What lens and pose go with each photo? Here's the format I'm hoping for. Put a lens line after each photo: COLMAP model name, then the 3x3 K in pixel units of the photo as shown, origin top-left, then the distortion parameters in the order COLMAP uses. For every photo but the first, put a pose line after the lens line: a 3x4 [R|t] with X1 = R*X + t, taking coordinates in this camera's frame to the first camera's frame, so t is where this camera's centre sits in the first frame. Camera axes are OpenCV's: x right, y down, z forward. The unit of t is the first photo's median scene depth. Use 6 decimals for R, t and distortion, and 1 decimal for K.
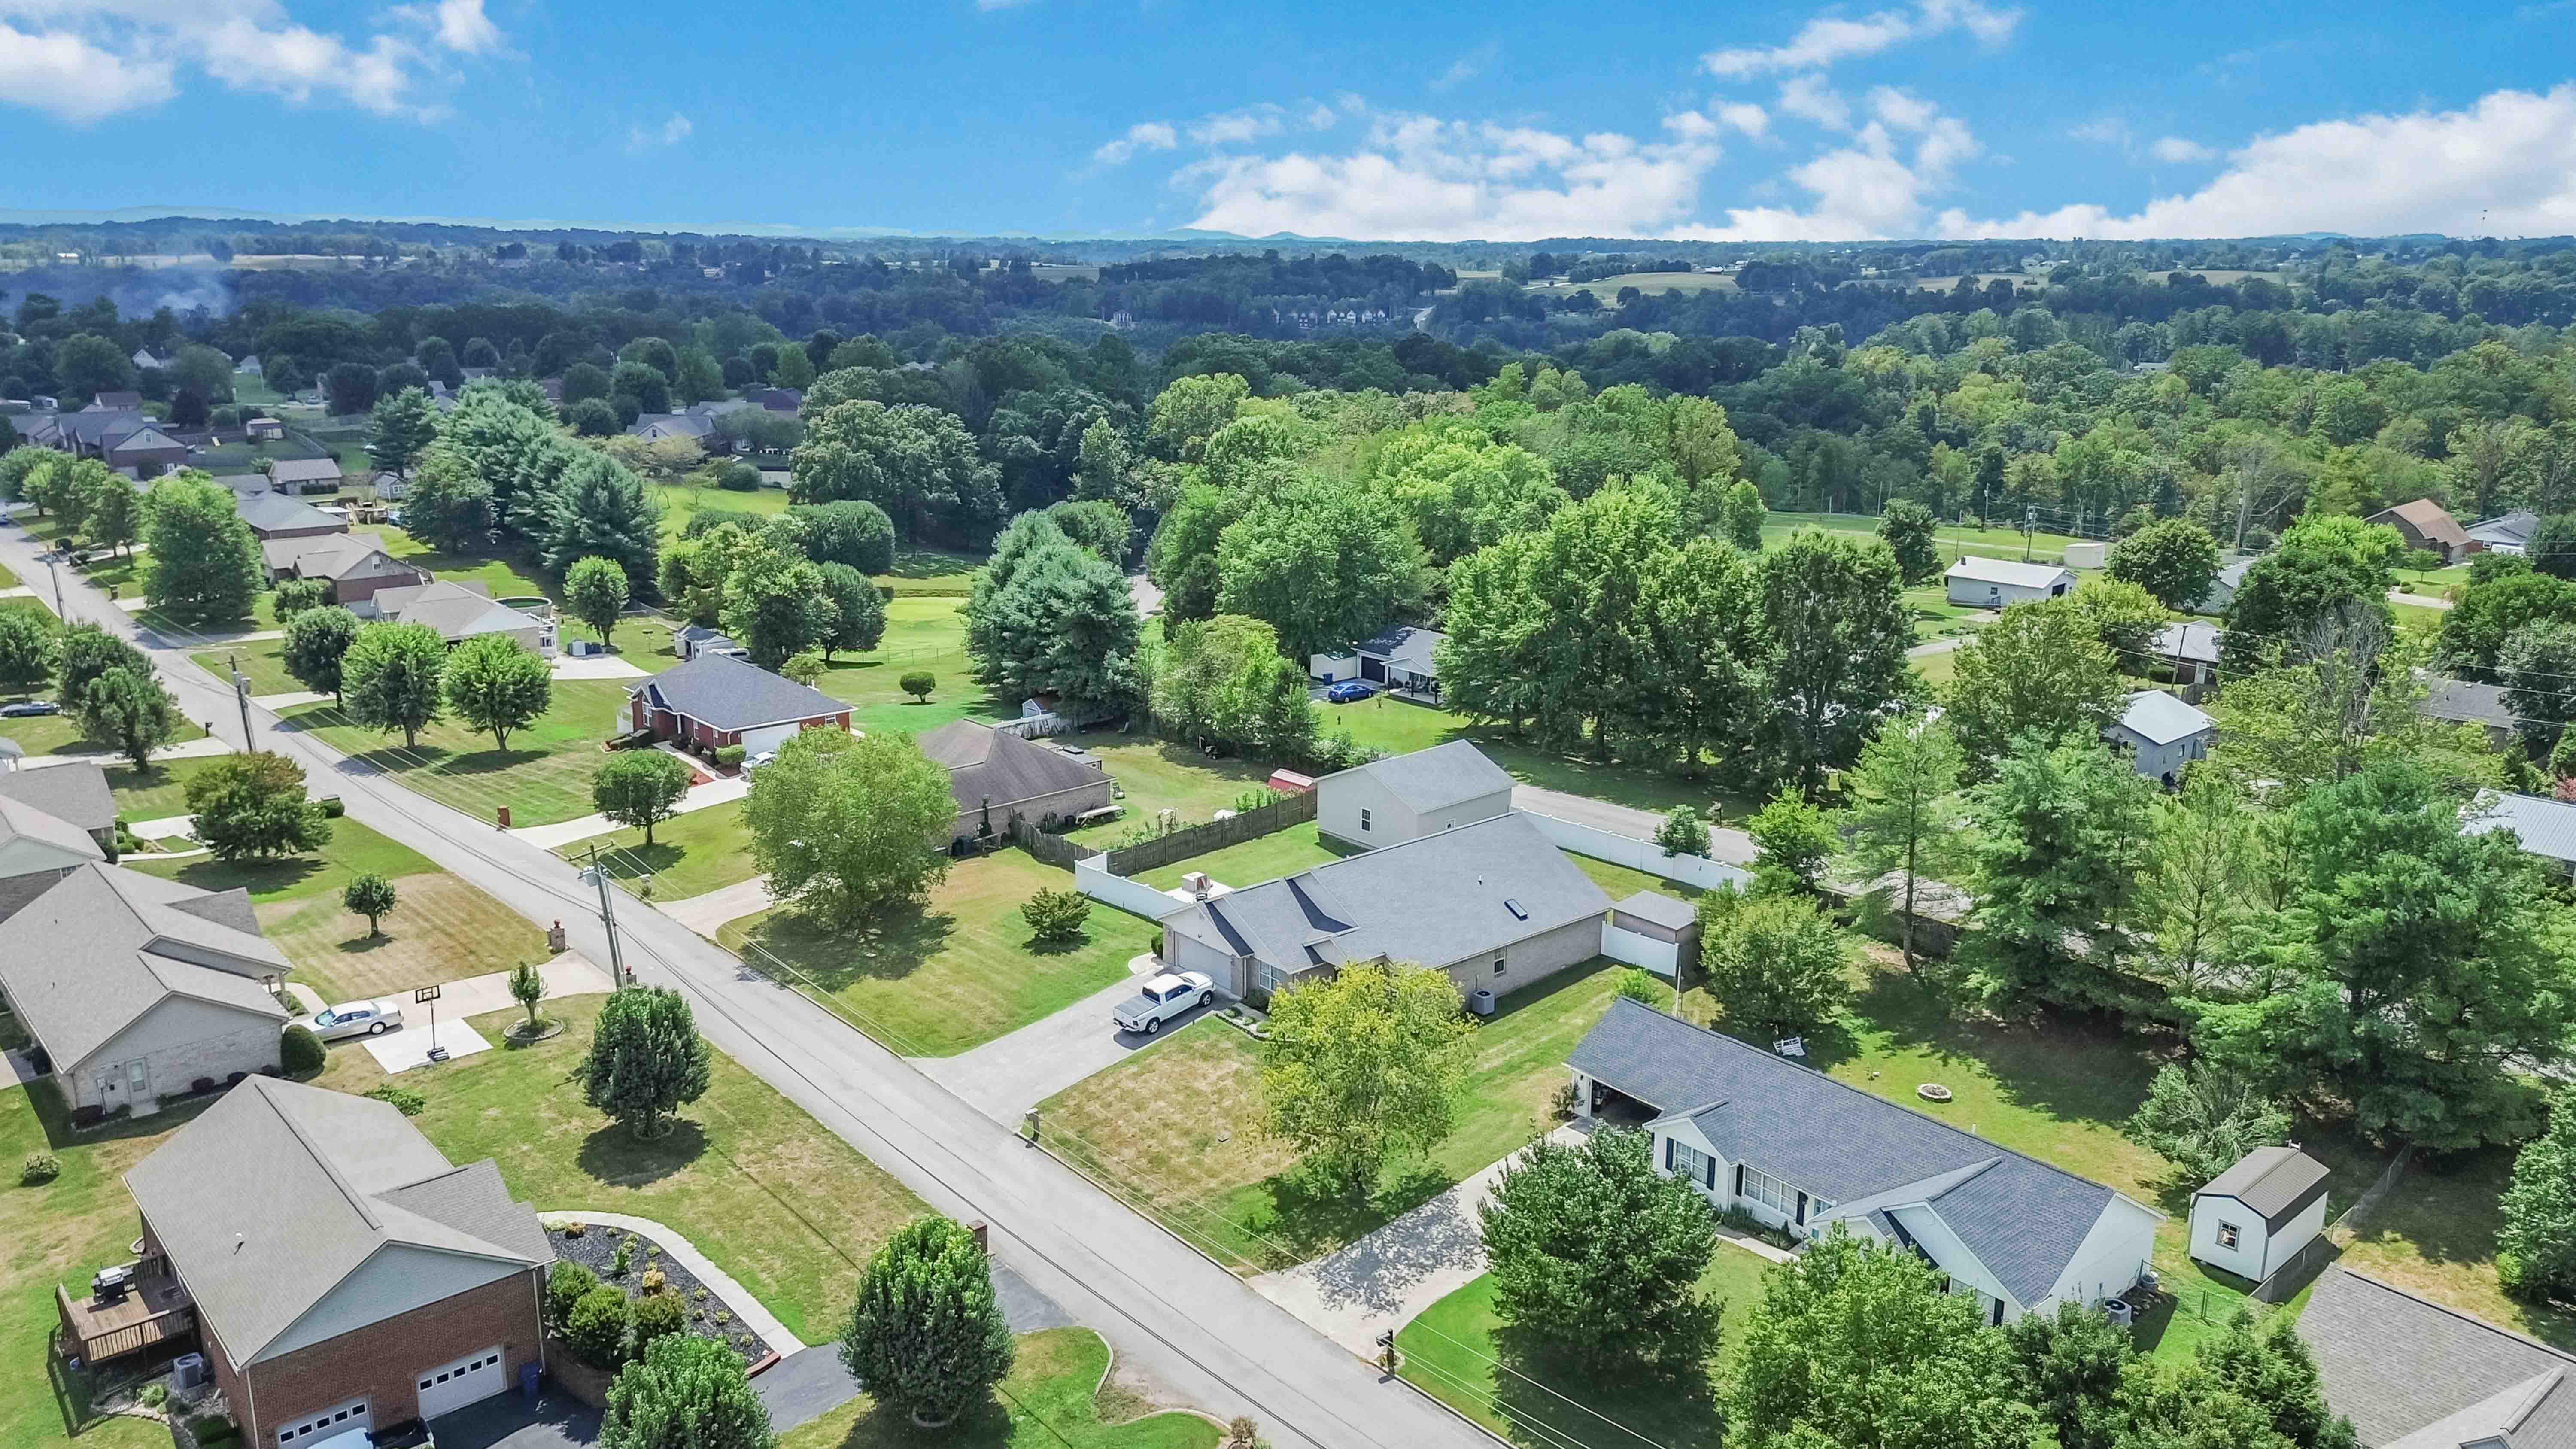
lens RADIAL K [[1907.9, 0, 1288.0], [0, 1907.9, 724.5], [0, 0, 1]] dist [0.044900, -0.007692]
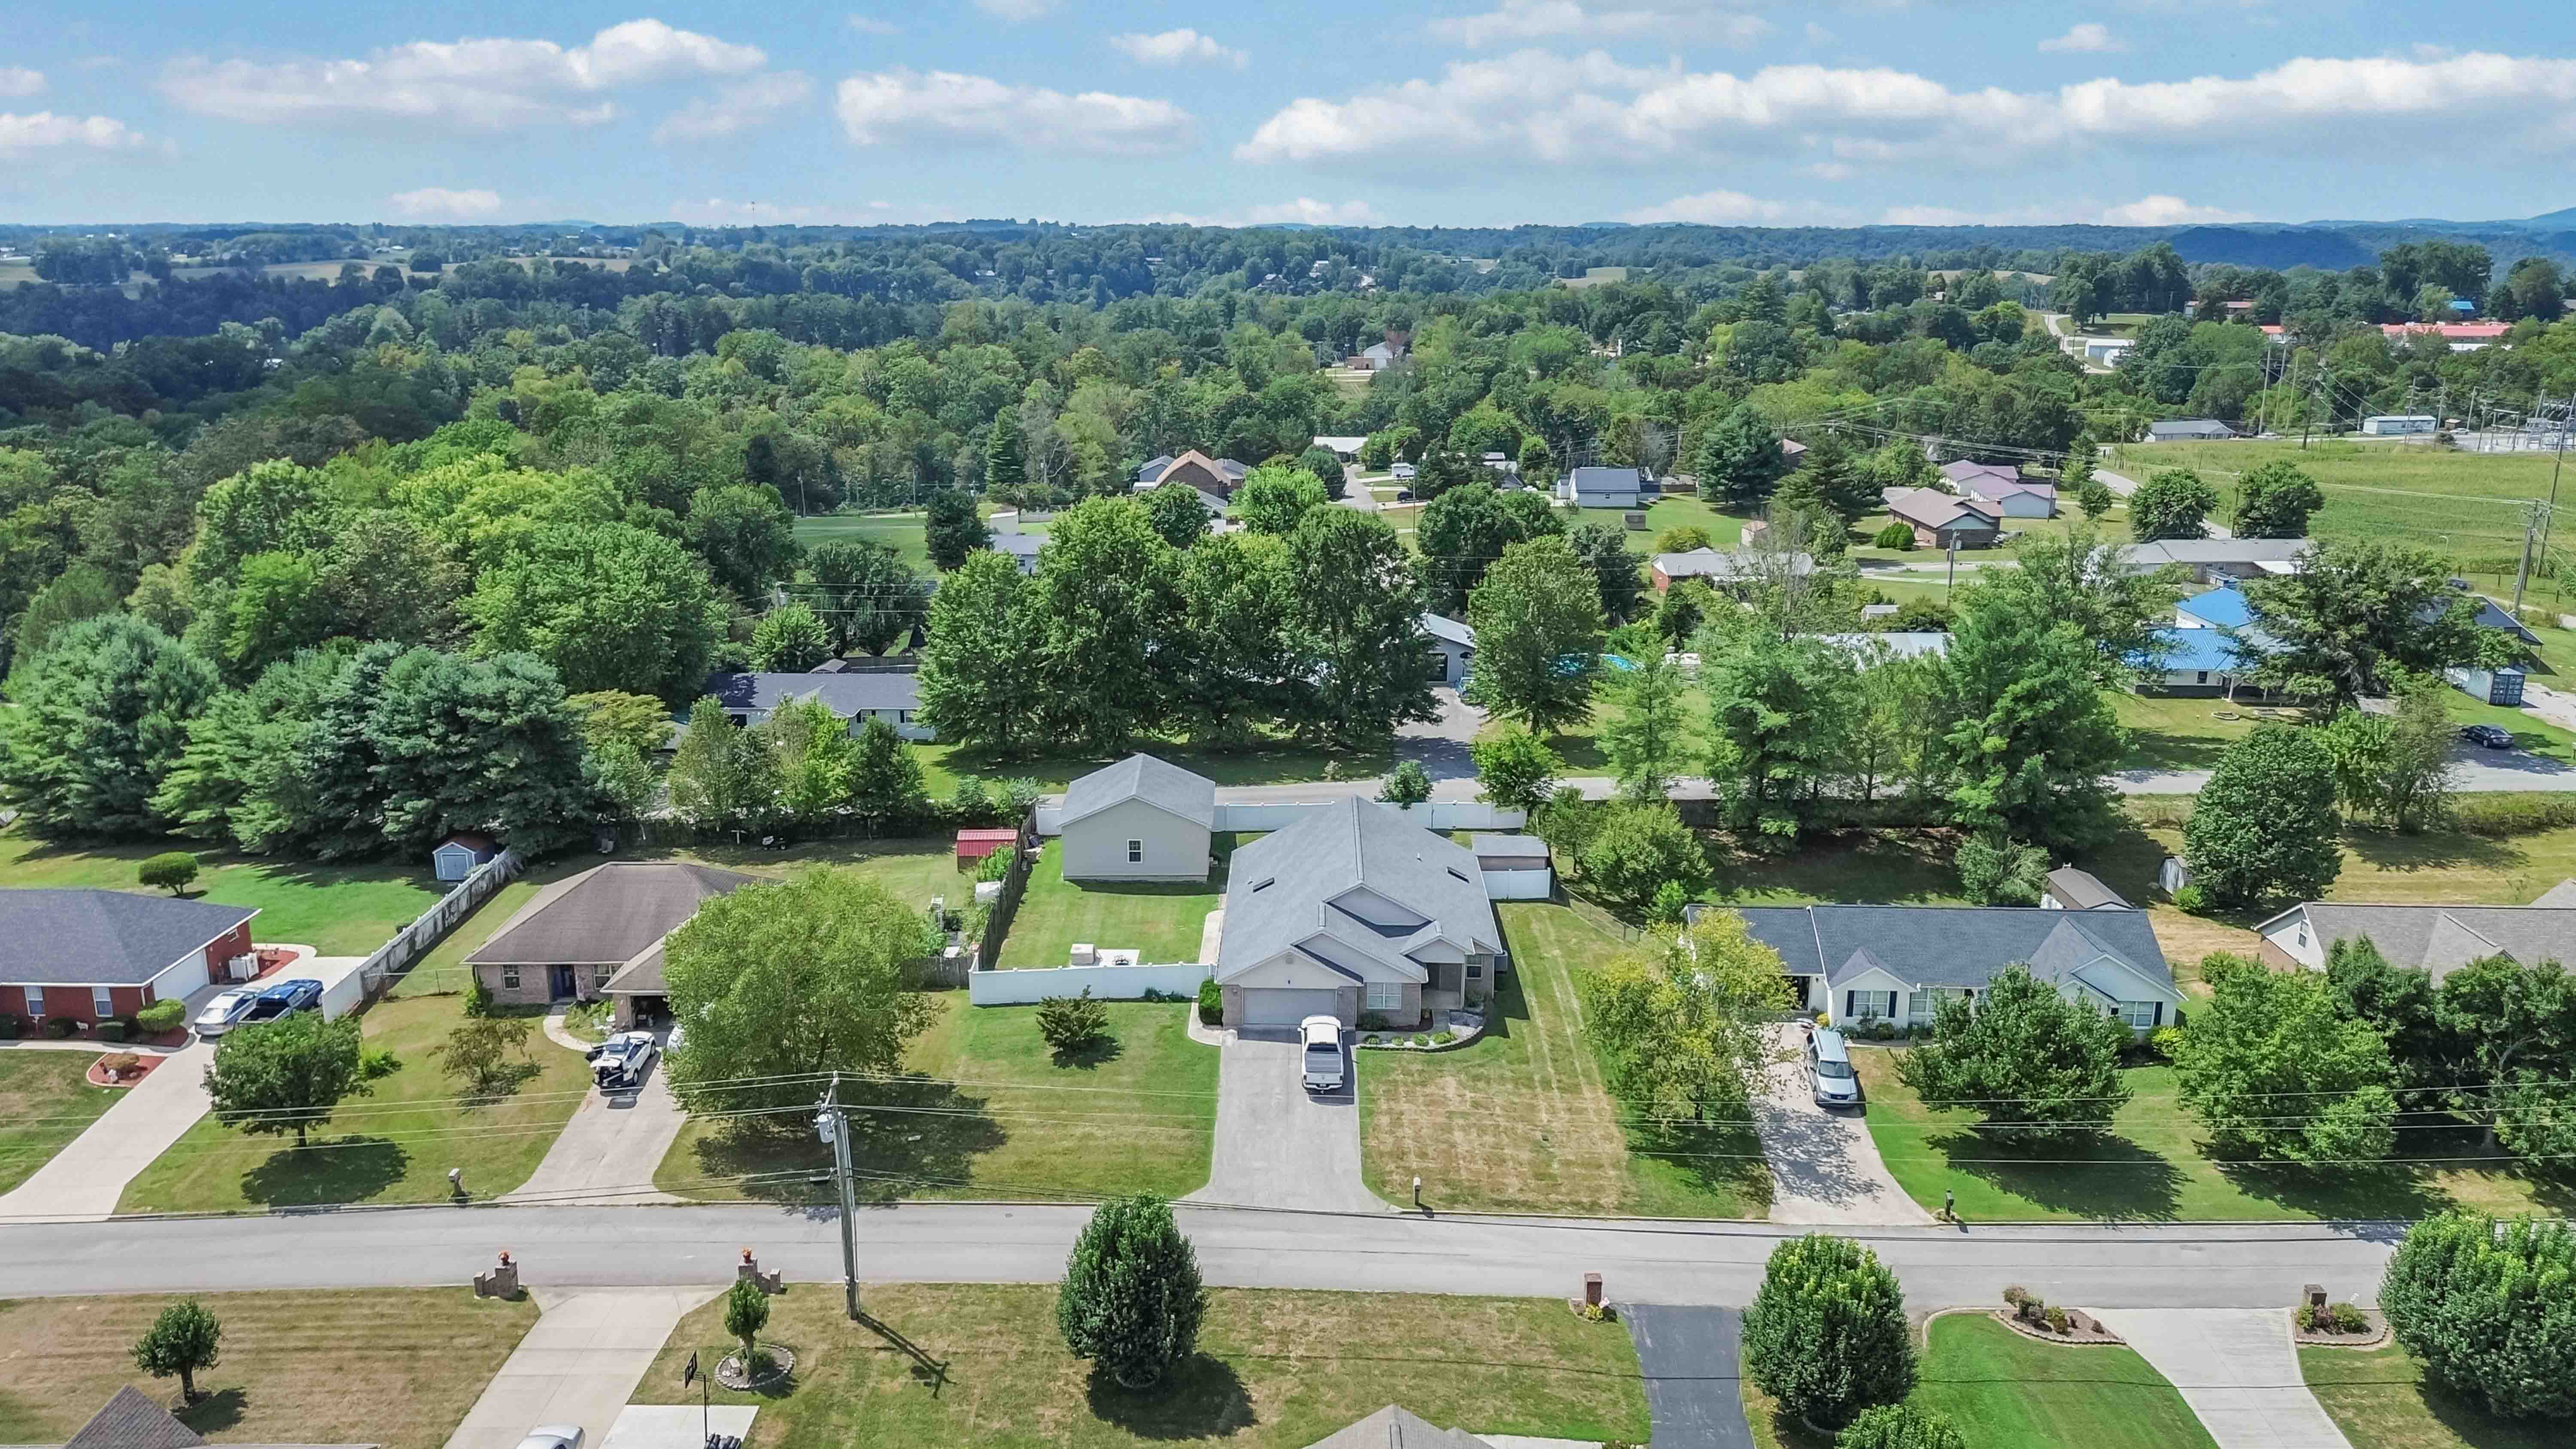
lens RADIAL K [[1907.9, 0, 1288.0], [0, 1907.9, 724.5], [0, 0, 1]] dist [0.044900, -0.007692]
pose [[0.666518, -0.194437, 0.719686, -0.677663], [0.188729, 0.977949, 0.089426, -0.097093], [-0.721204, 0.076222, 0.688517, 0.309754]]
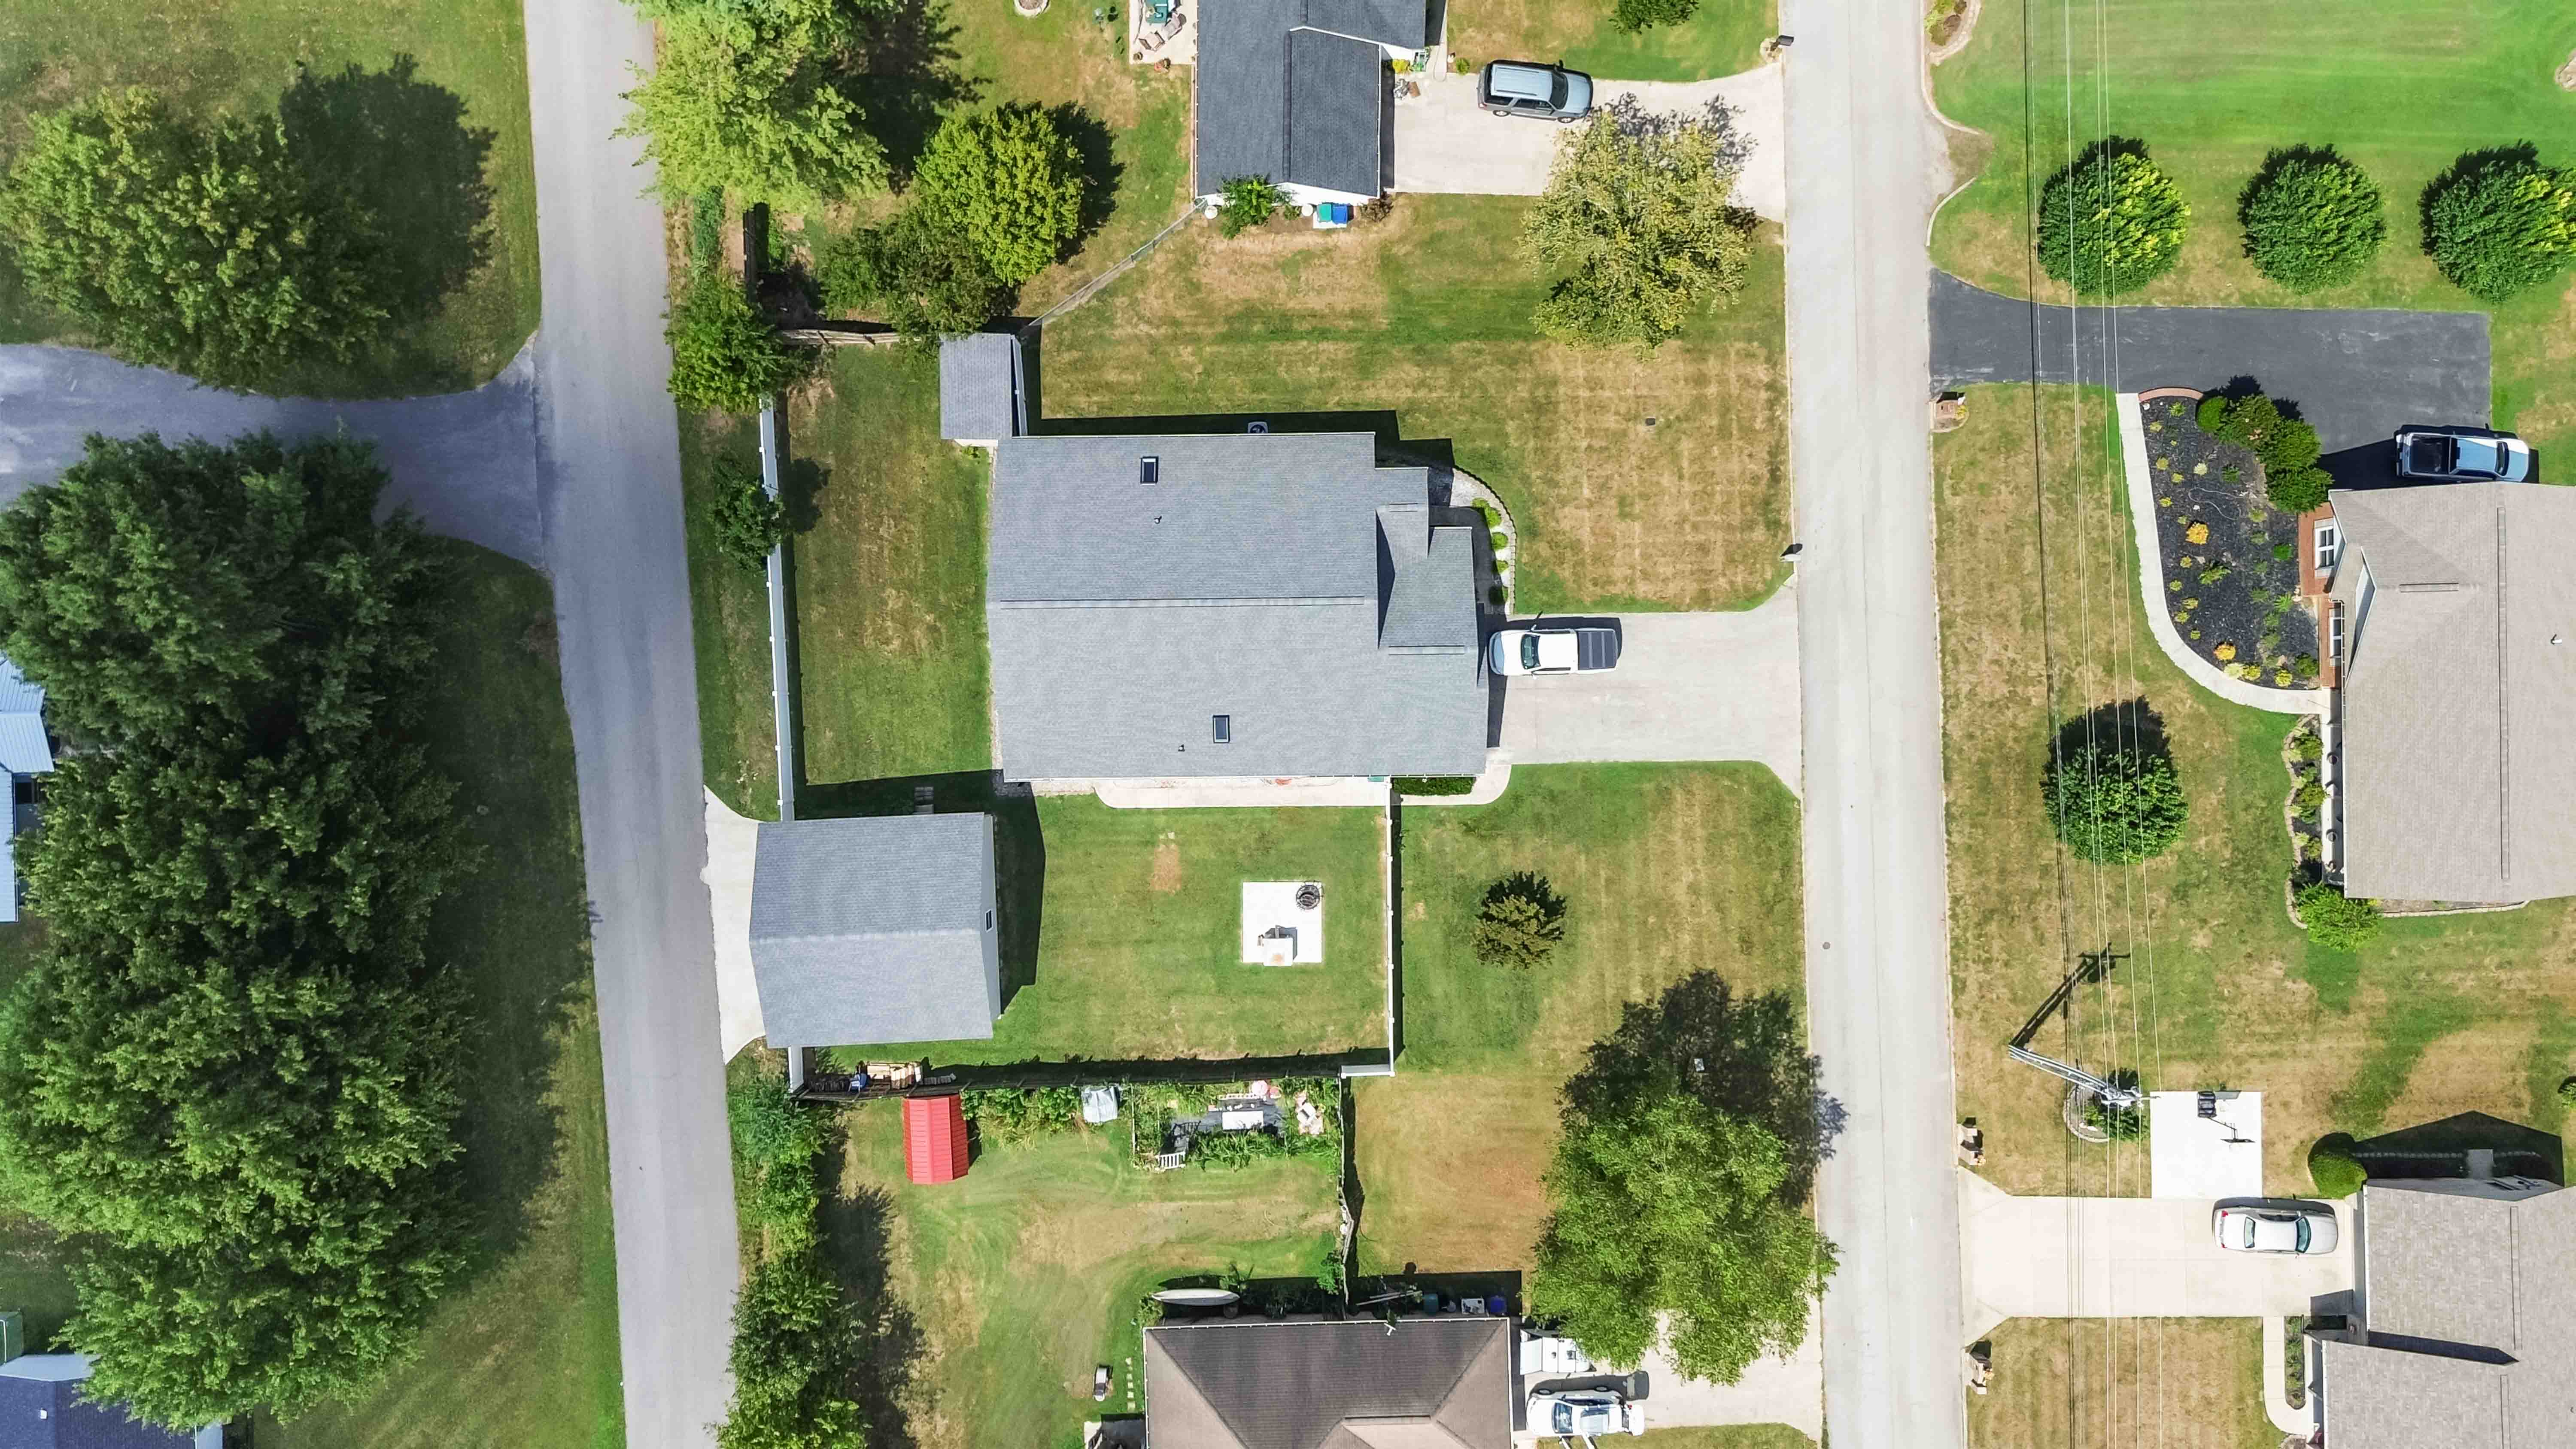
lens RADIAL K [[1907.9, 0, 1288.0], [0, 1907.9, 724.5], [0, 0, 1]] dist [0.044900, -0.007692]
pose [[-0.763261, -0.646088, -0.001468, 0.009789], [0.185250, -0.221022, 0.957513, -0.668640], [-0.618963, 0.730561, 0.288385, 0.779887]]
